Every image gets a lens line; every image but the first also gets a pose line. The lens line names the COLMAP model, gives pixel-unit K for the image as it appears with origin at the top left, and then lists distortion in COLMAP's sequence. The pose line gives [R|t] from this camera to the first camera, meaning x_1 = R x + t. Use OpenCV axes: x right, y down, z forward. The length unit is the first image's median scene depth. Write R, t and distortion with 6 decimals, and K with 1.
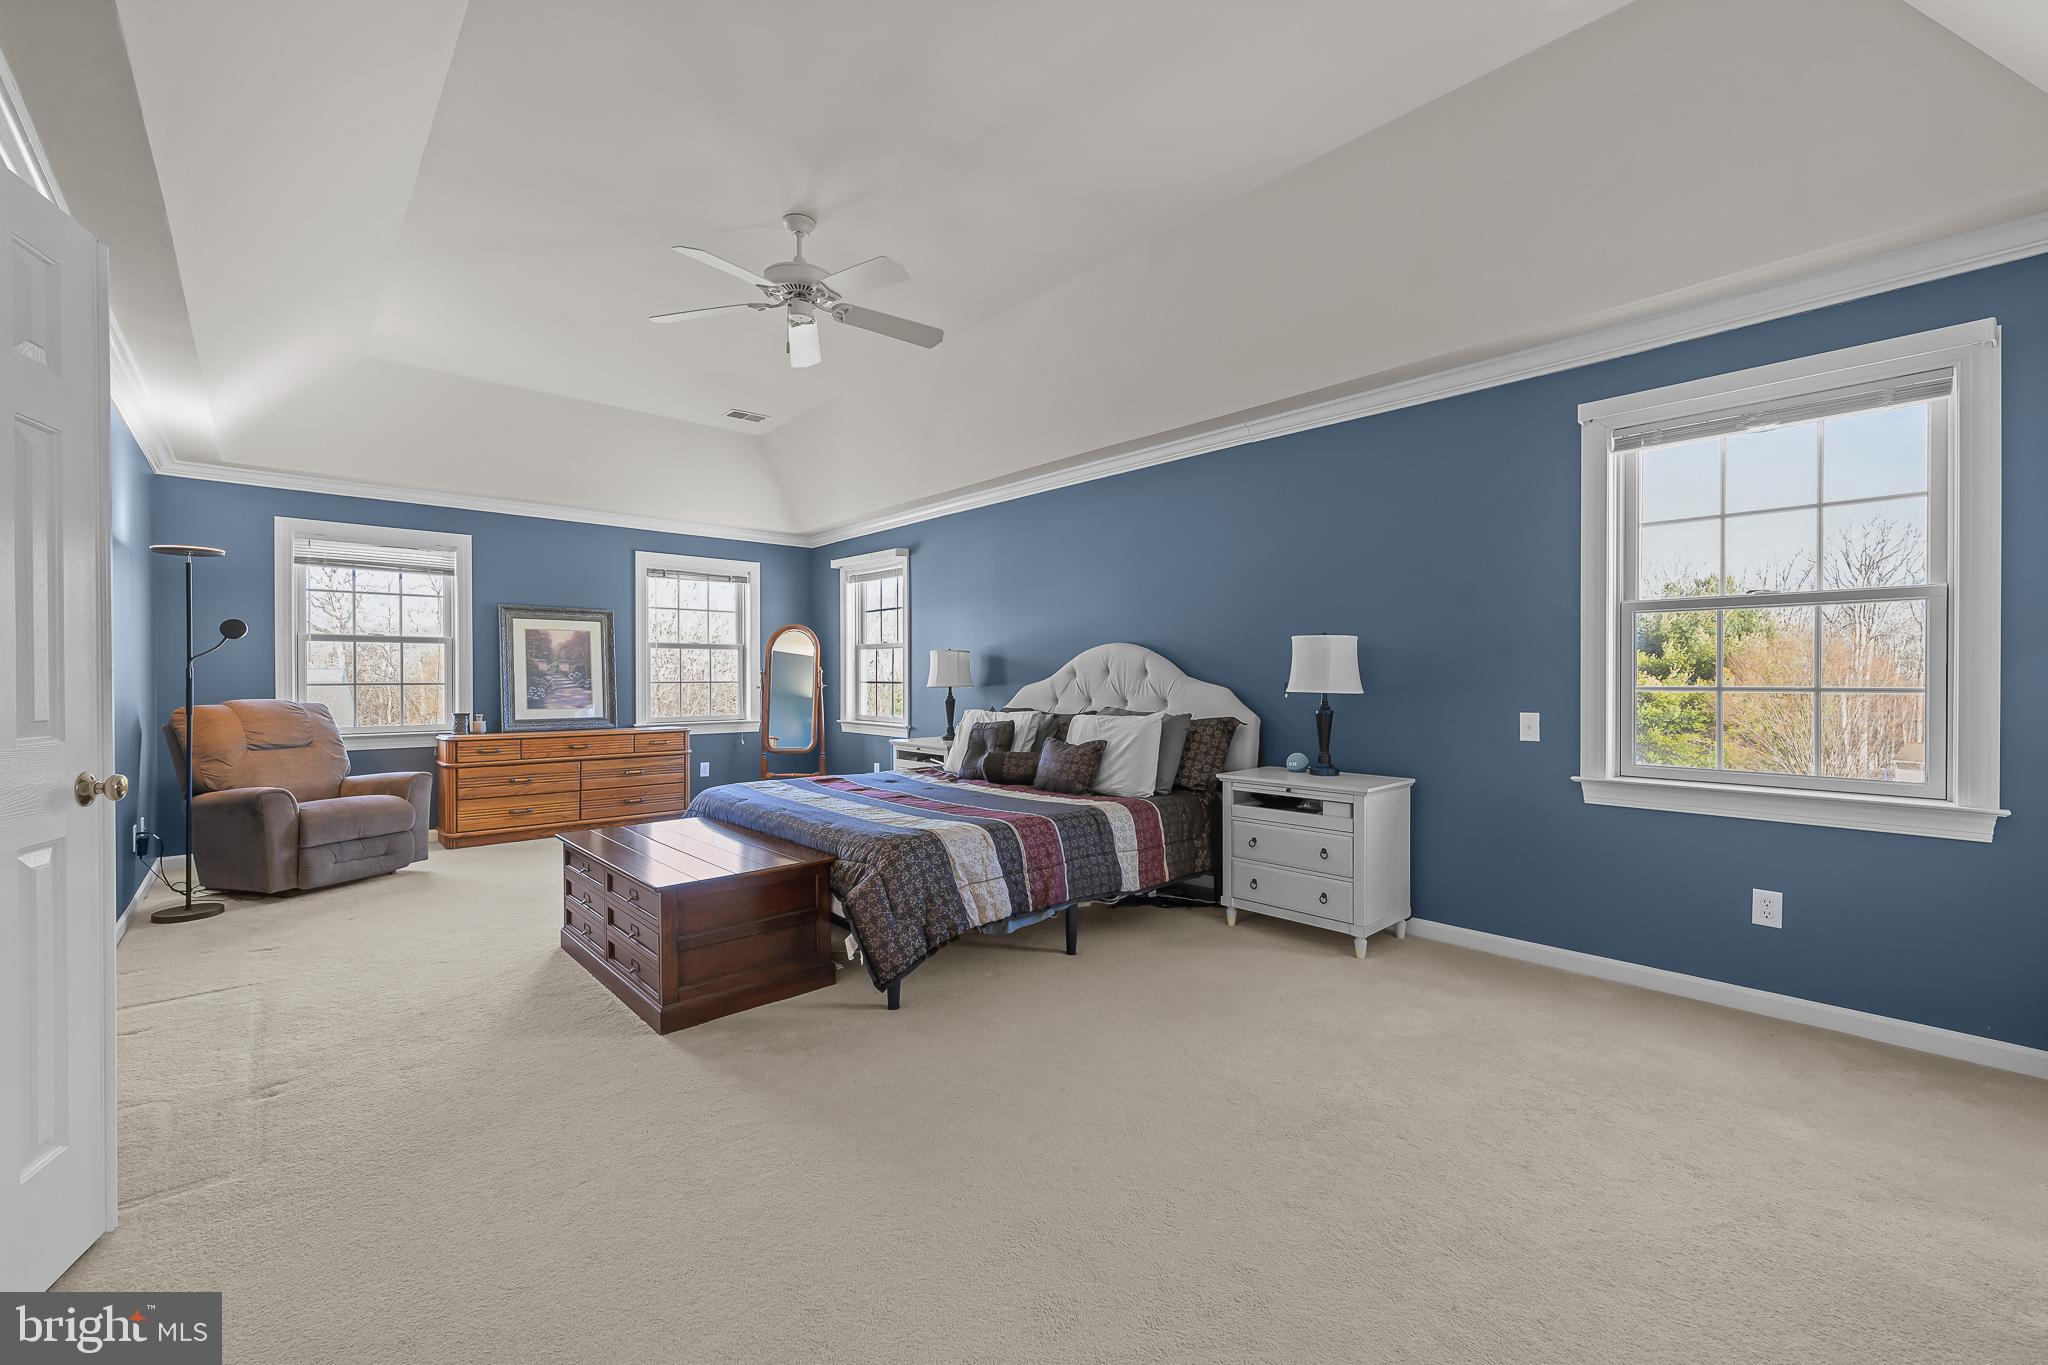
lens RADIAL K [[873.1, 0, 1024.0], [0, 873.1, 682.5], [0, 0, 1]] dist [0.001131, -0.000099]
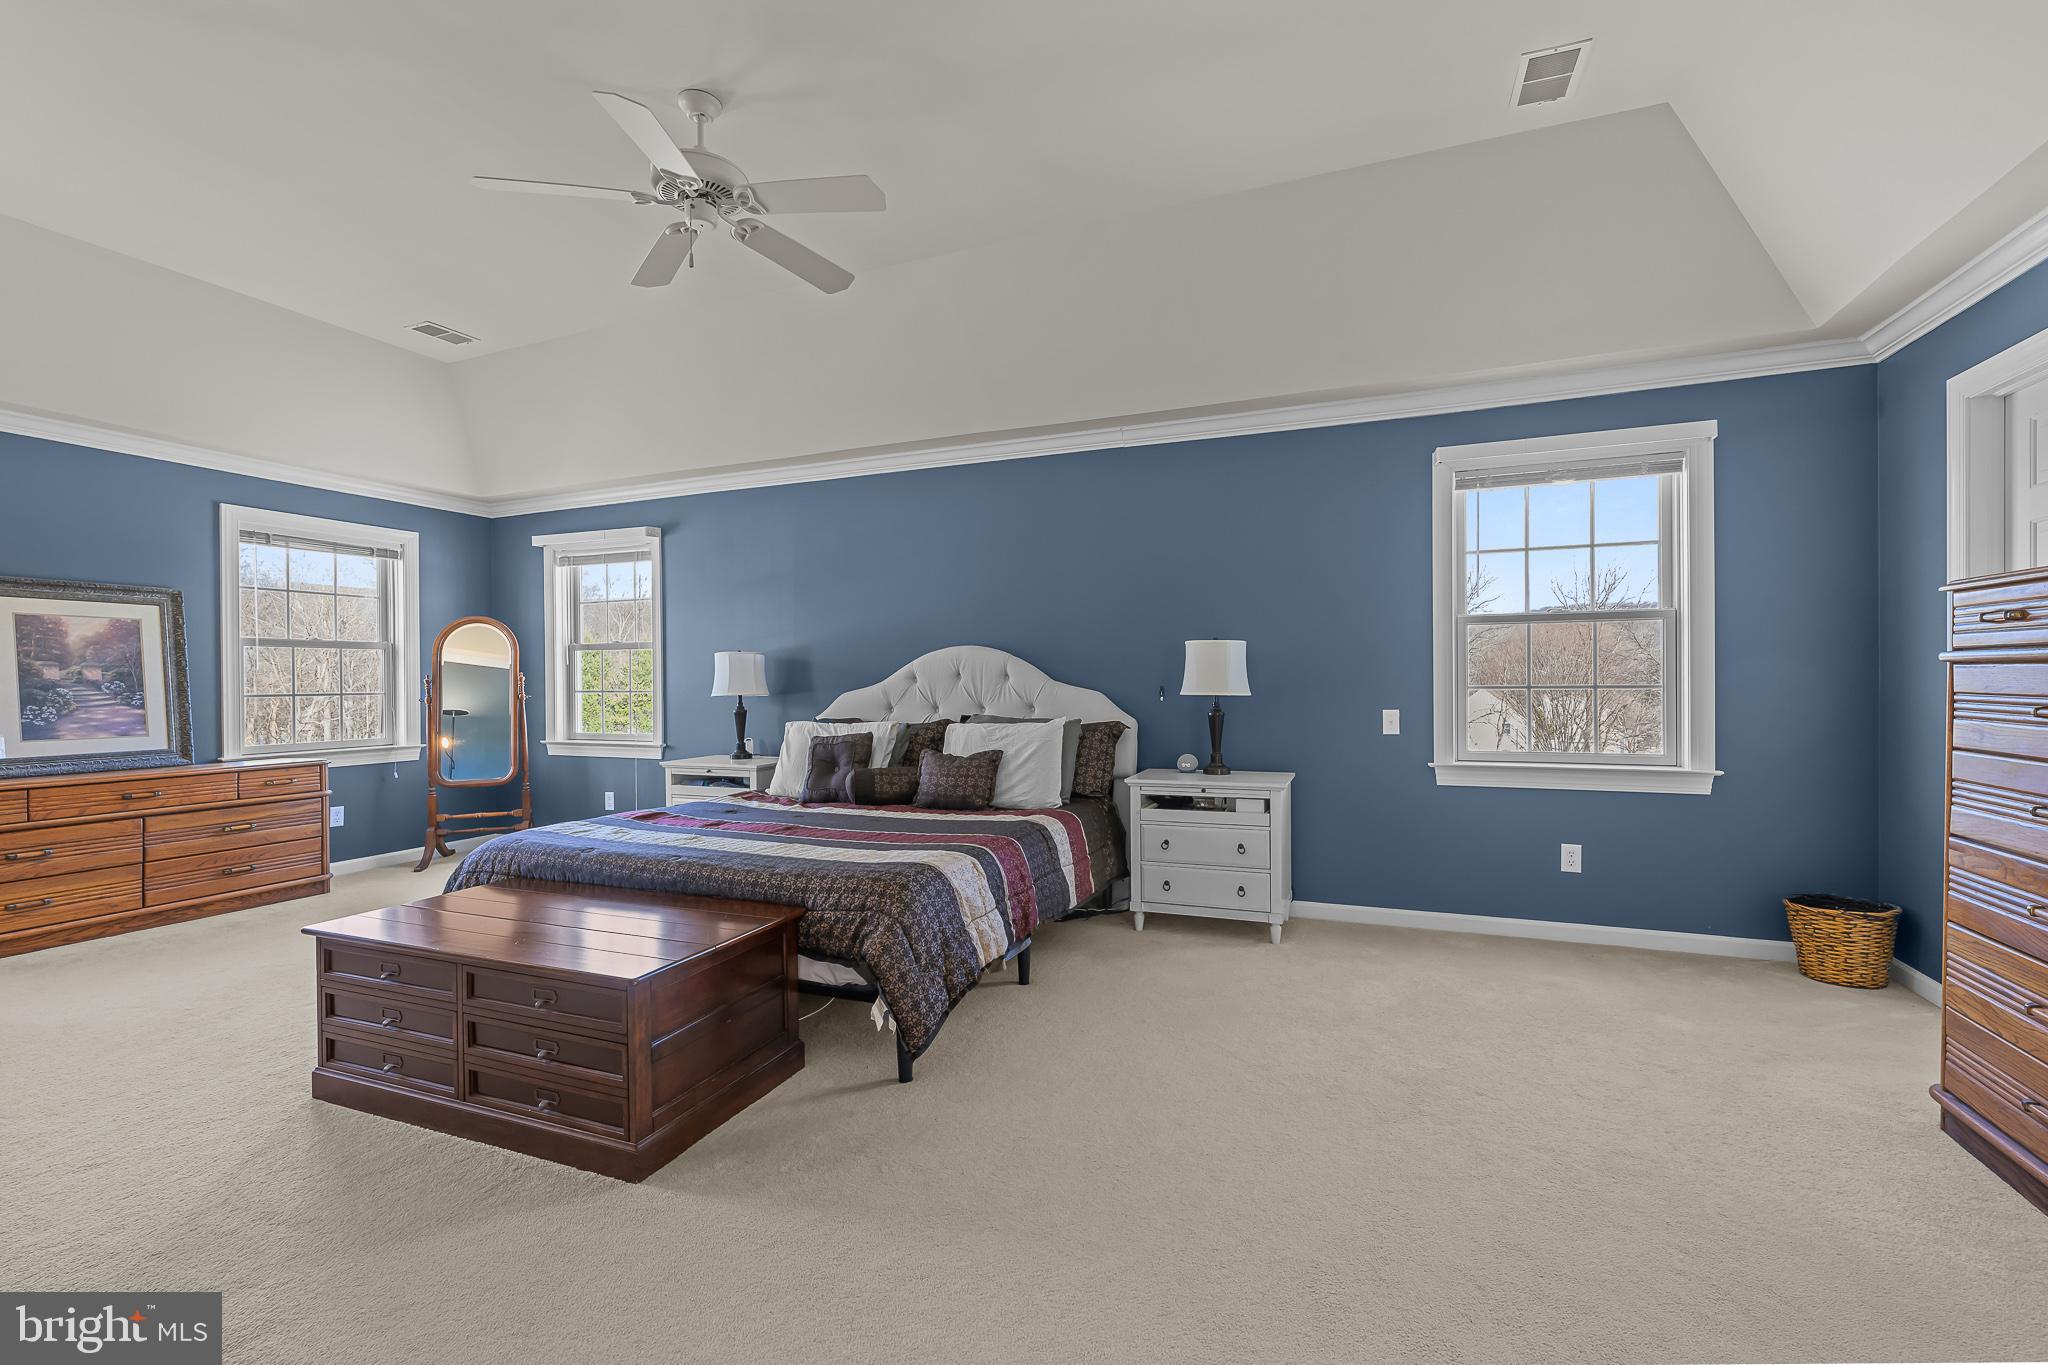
lens RADIAL K [[907.2, 0, 1024.0], [0, 907.2, 682.5], [0, 0, 1]] dist [0.000069, -0.000349]
pose [[0.888363, -0.008031, 0.459072, -0.337282], [0.011081, 0.999931, -0.003949, -0.001582], [-0.459009, 0.008595, 0.888390, 0.133818]]
